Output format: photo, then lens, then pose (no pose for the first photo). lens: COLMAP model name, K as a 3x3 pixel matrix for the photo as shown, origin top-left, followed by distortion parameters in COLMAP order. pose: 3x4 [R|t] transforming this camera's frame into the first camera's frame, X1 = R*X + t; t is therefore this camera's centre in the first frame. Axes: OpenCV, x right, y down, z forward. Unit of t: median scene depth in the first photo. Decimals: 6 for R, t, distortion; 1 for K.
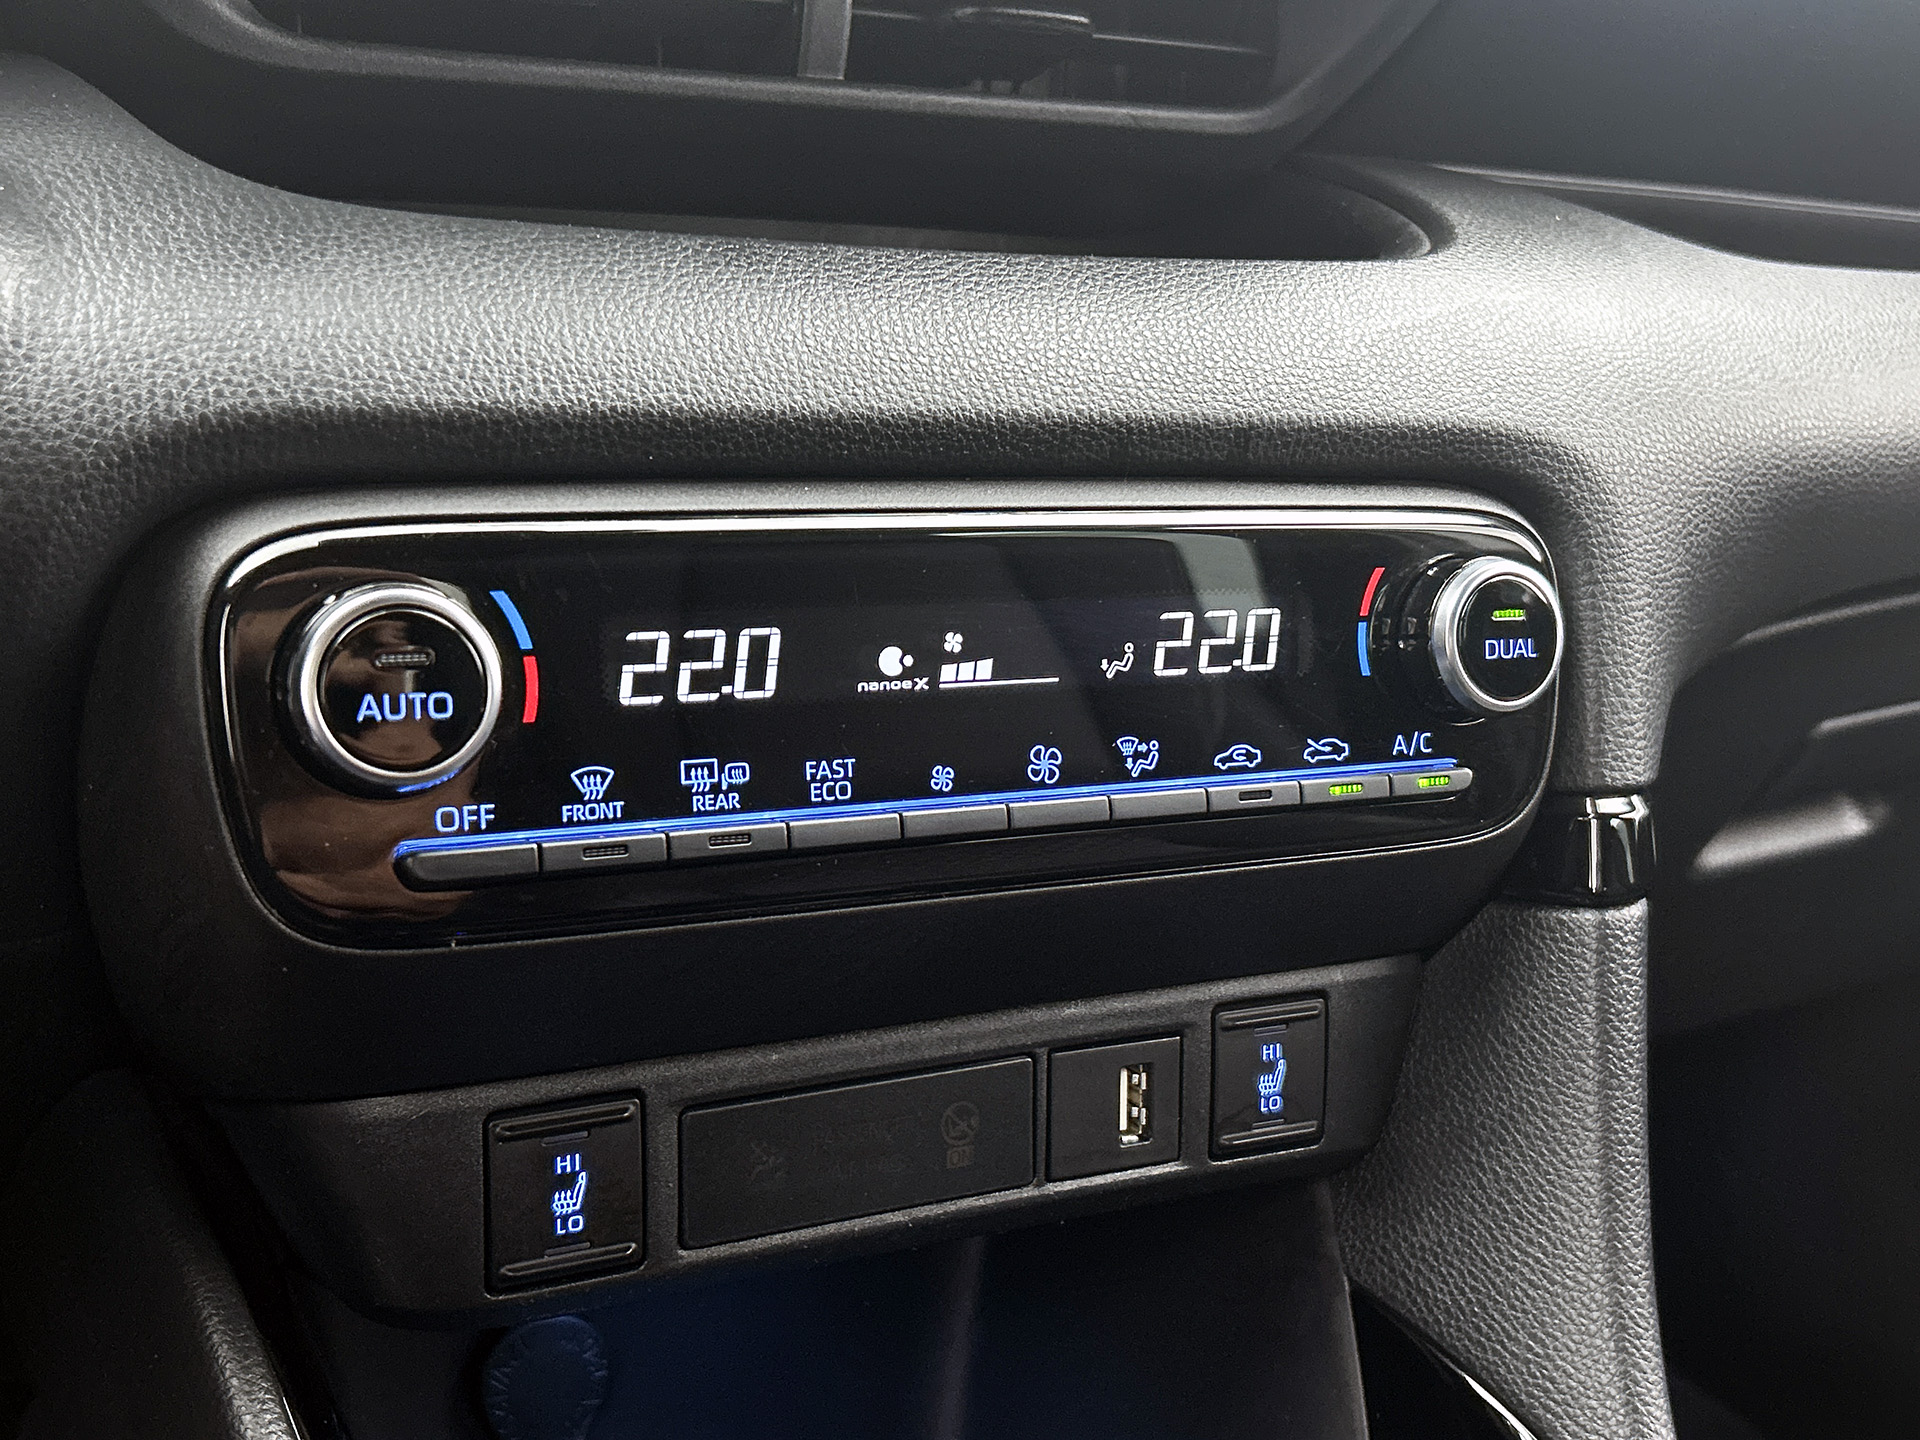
lens RADIAL K [[2077.2, 0, 960.0], [0, 2077.2, 720.0], [0, 0, 1]] dist [0.175647, -0.607195]
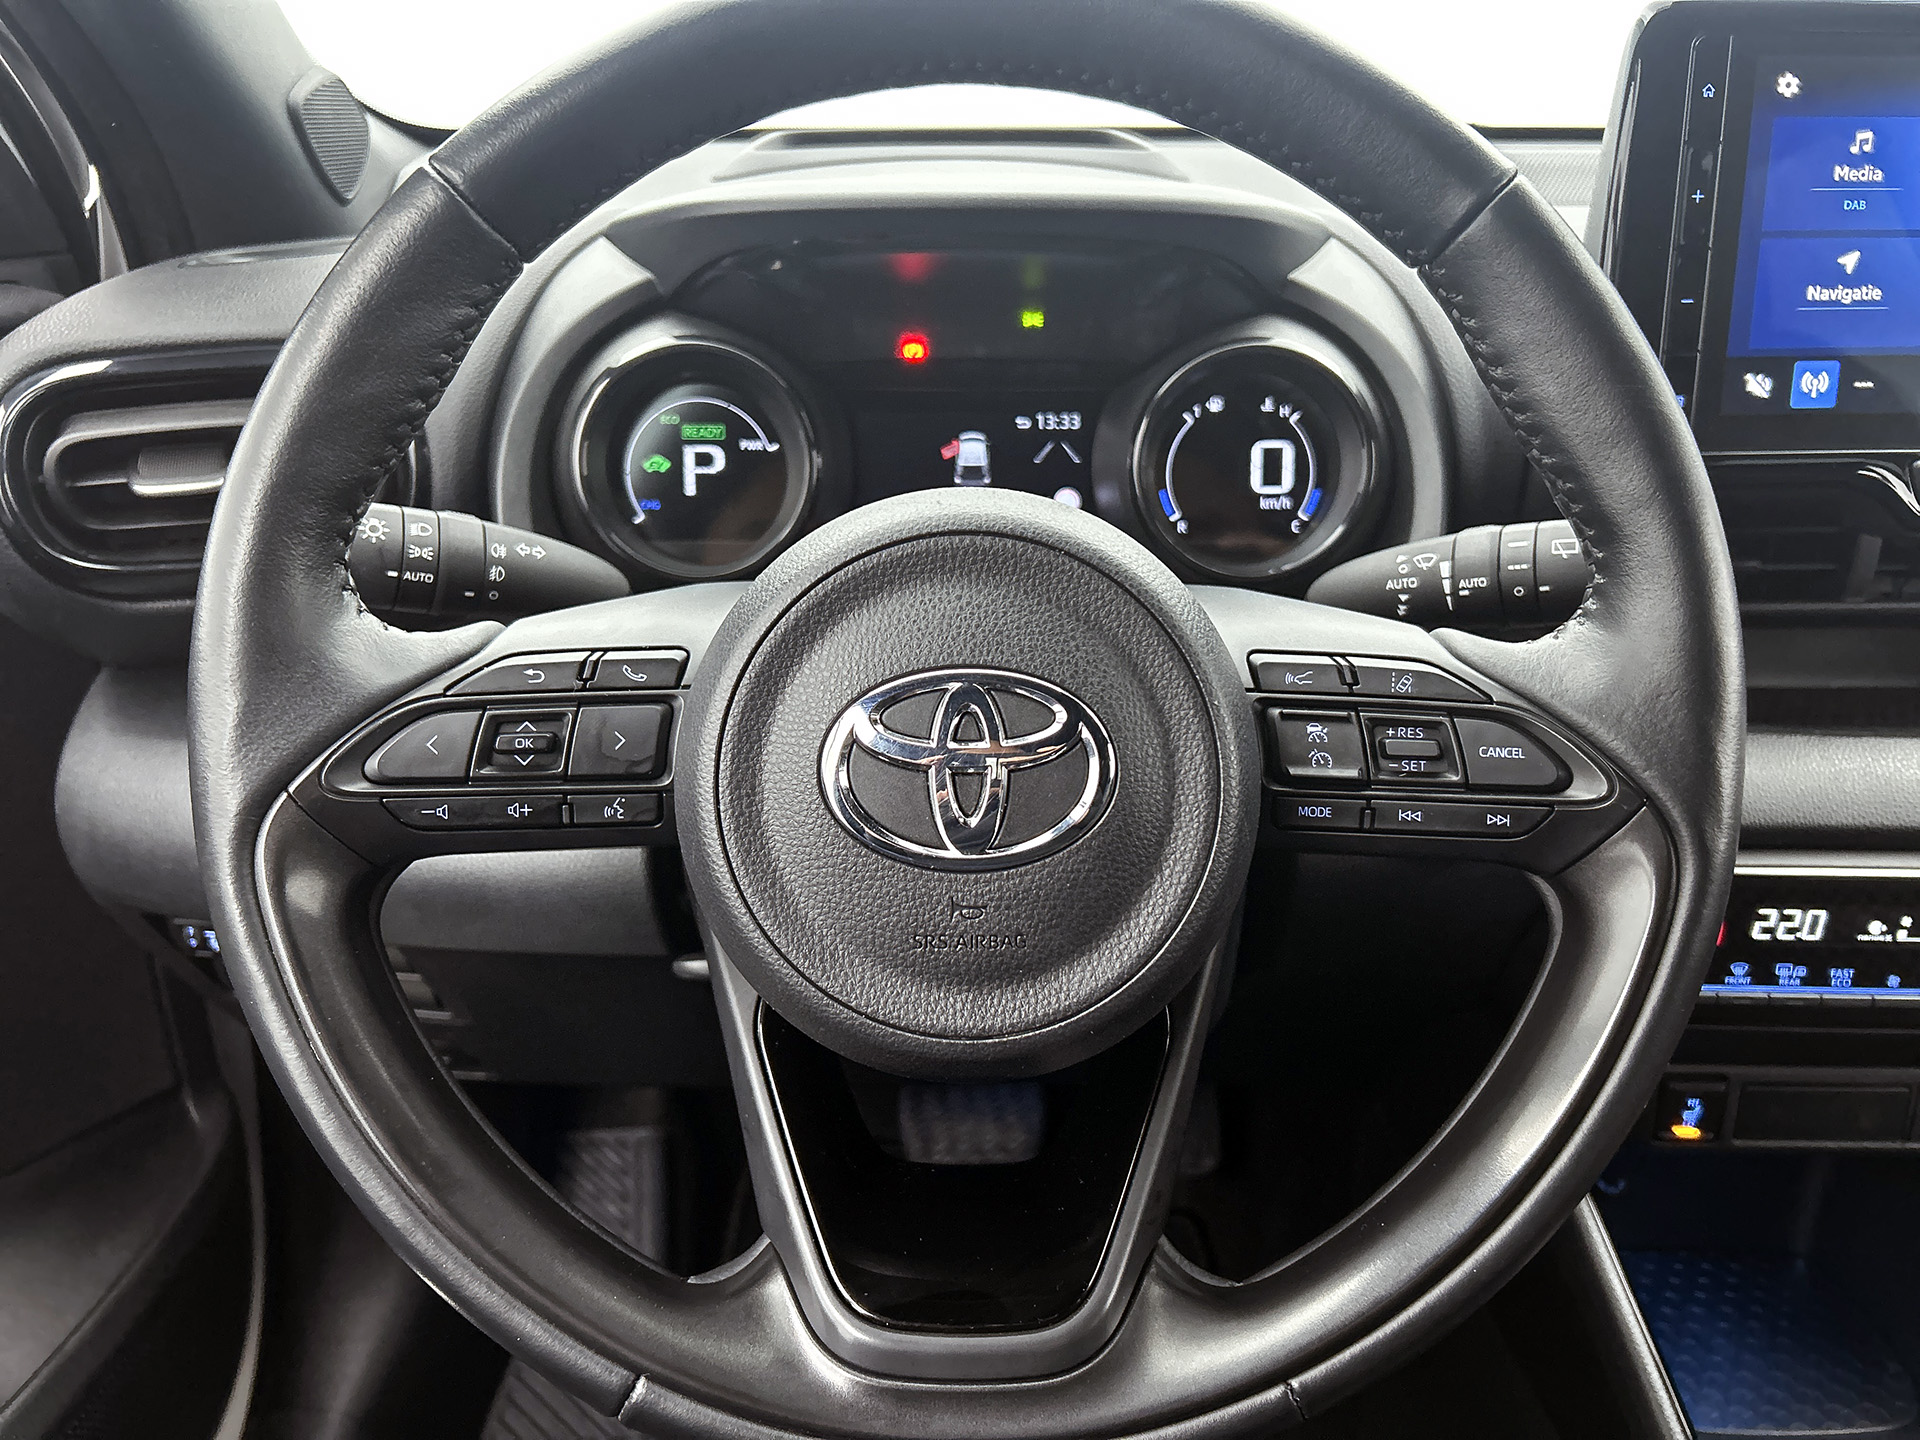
lens RADIAL K [[1452.7, 0, 965.8], [0, 1452.7, 724.9], [0, 0, 1]] dist [0.032831, -0.041820]
pose [[0.883879, 0.119388, -0.452222, -0.200040], [-0.073262, 0.990278, 0.118246, -0.338643], [0.461942, -0.071384, 0.884033, -0.819965]]
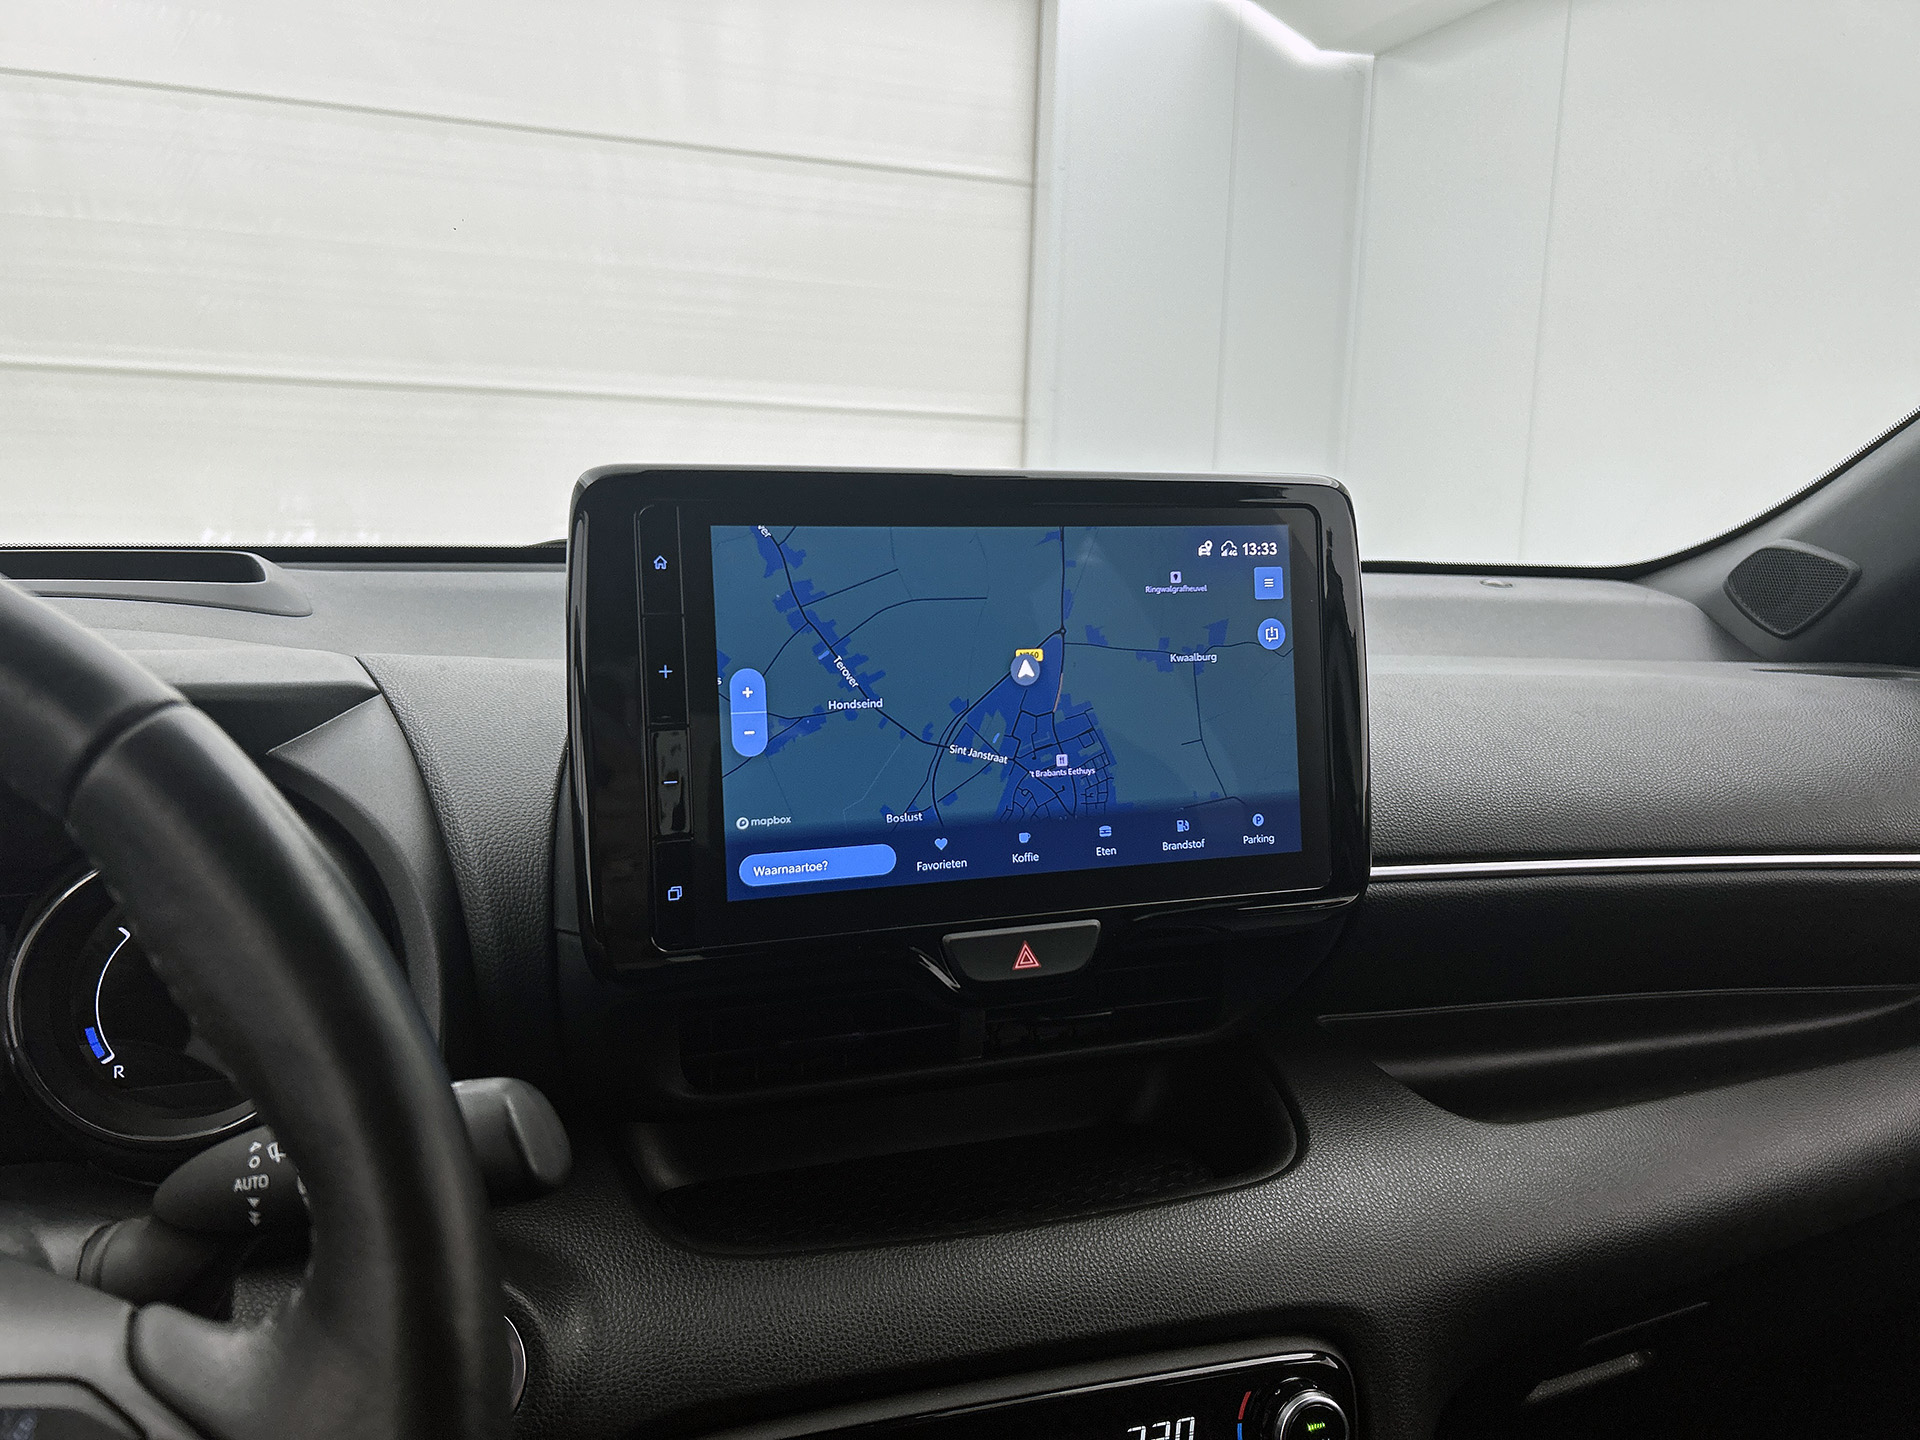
lens RADIAL K [[1452.7, 0, 965.8], [0, 1452.7, 724.9], [0, 0, 1]] dist [0.032831, -0.041820]
pose [[0.988833, -0.022754, -0.147281, 0.157951], [0.003335, 0.991407, -0.130771, -0.508578], [0.148991, 0.128820, 0.980412, -0.427259]]
